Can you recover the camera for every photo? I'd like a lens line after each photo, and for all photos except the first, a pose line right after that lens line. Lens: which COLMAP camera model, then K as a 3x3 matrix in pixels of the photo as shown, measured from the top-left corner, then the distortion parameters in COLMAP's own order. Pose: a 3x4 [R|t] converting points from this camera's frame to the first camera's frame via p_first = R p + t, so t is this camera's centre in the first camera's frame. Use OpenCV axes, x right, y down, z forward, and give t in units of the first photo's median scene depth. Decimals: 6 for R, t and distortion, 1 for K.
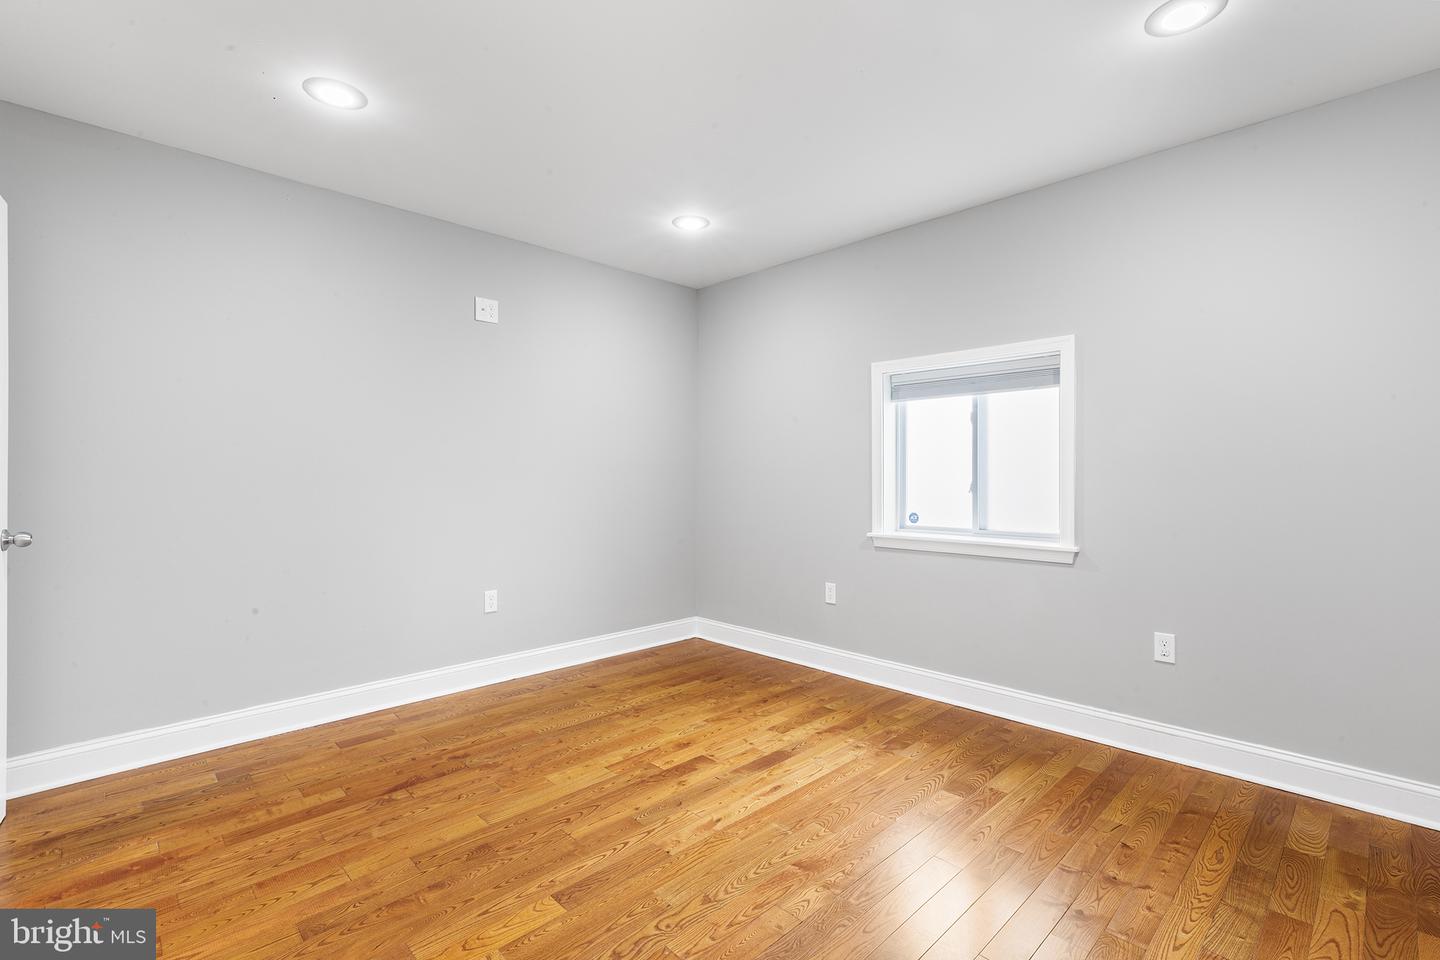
lens RADIAL K [[649.7, 0, 714.4], [0, 649.7, 482.1], [0, 0, 1]] dist [0.004134, 0.000029]
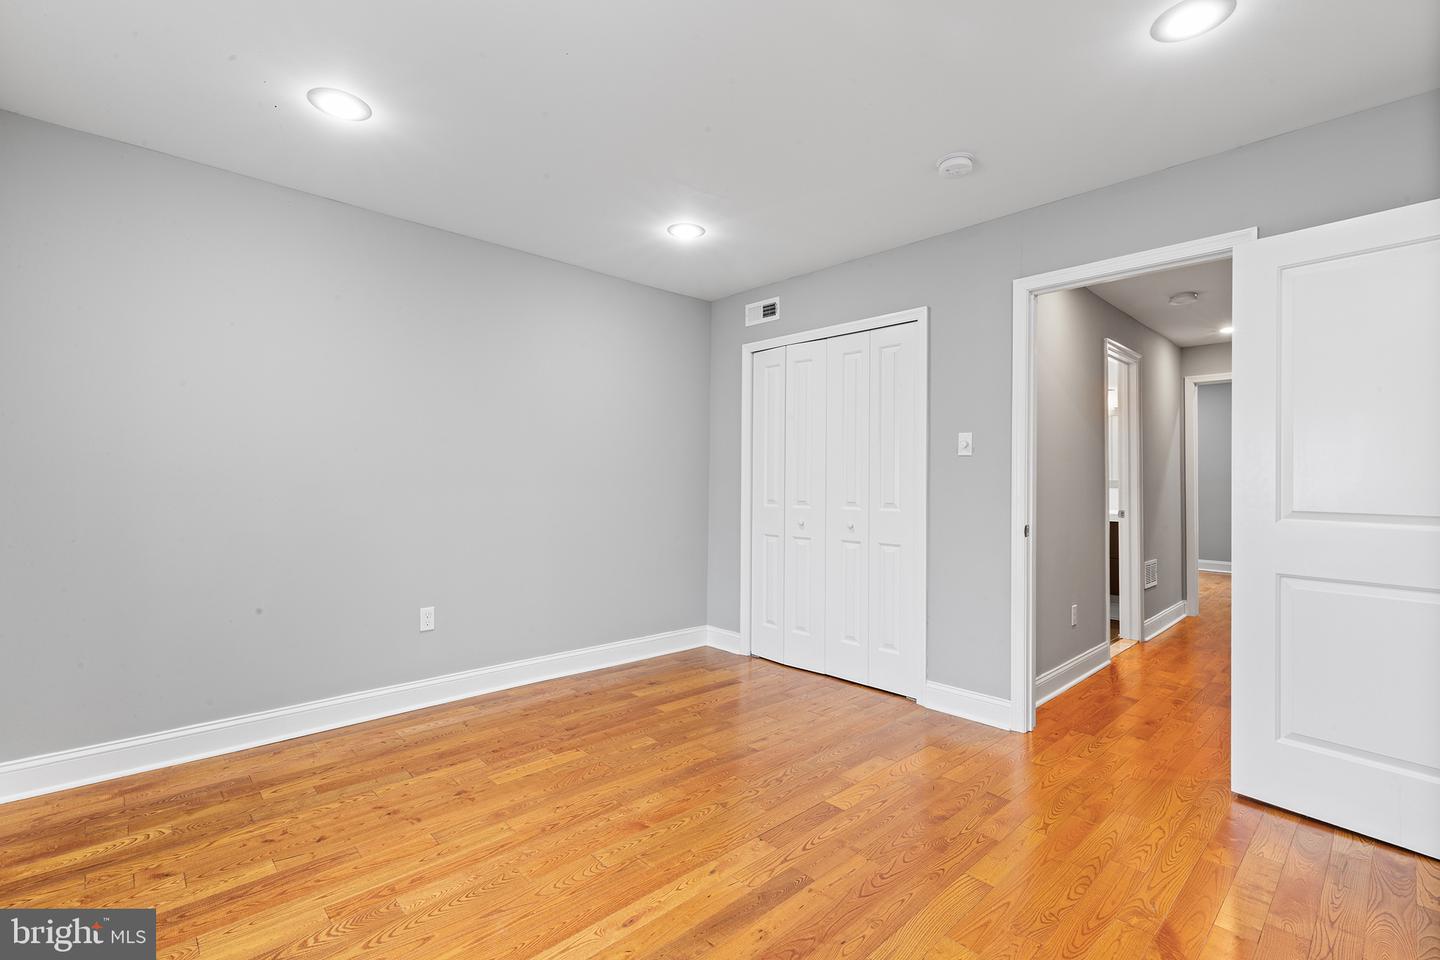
lens RADIAL K [[649.7, 0, 725.7], [0, 649.7, 477.9], [0, 0, 1]] dist [0.004134, 0.000029]
pose [[-0.999954, -0.008889, -0.003715, -0.003009], [-0.008927, 0.999906, 0.010393, -0.024495], [0.003623, 0.010426, -0.999939, 1.509678]]
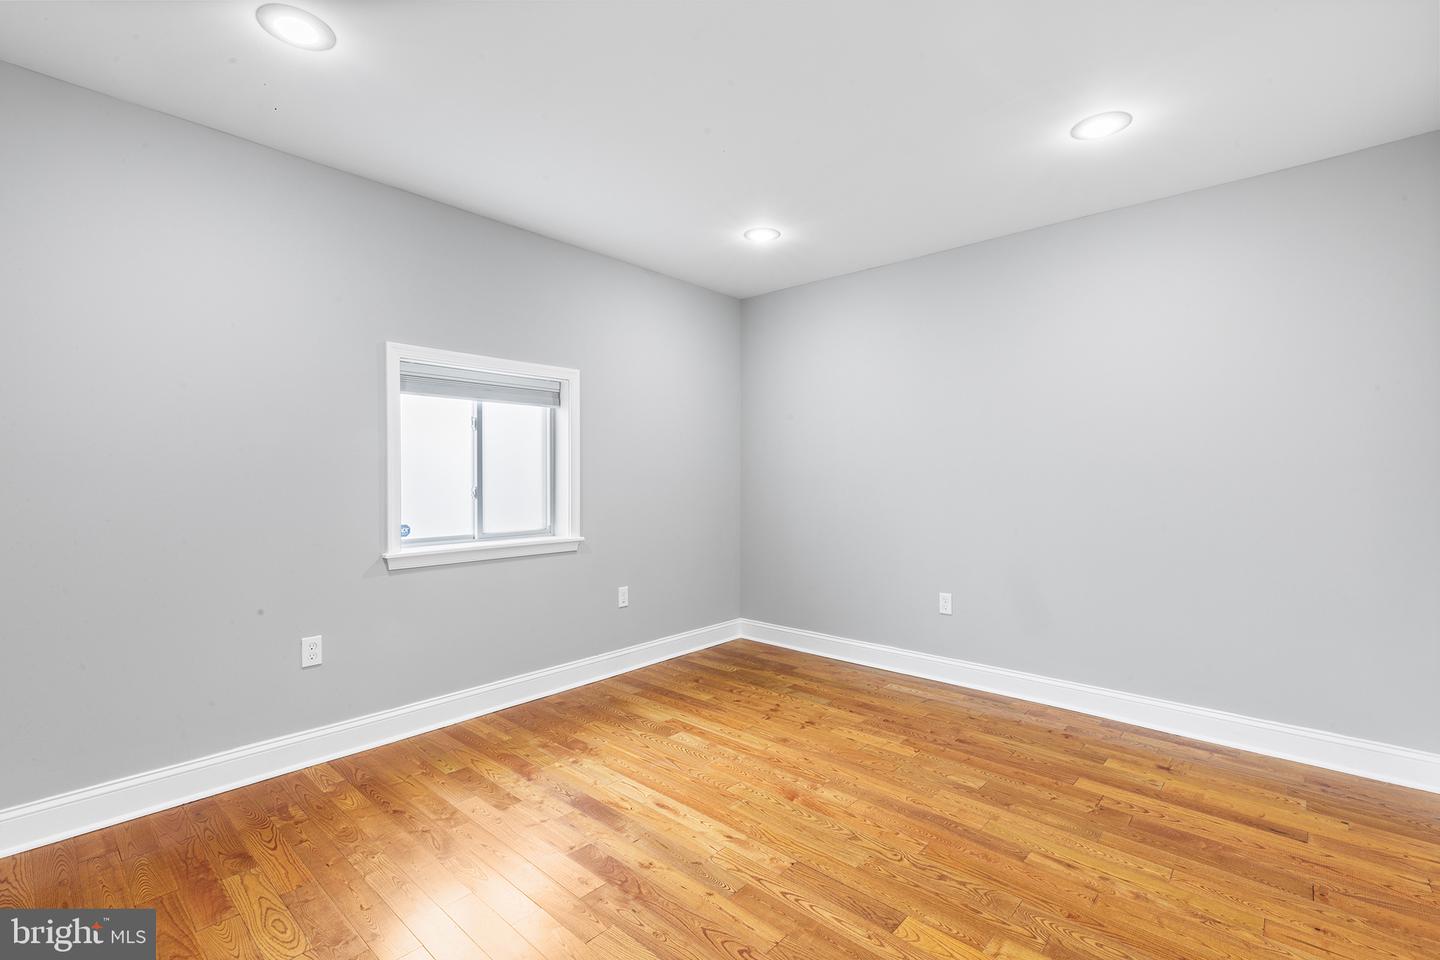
lens RADIAL K [[649.7, 0, 716.1], [0, 649.7, 474.6], [0, 0, 1]] dist [0.004134, 0.000029]
pose [[-0.068732, 0.004823, 0.997623, -0.770278], [0.013699, 0.999899, -0.003890, -0.013391], [-0.997541, 0.013399, -0.068791, 0.862433]]
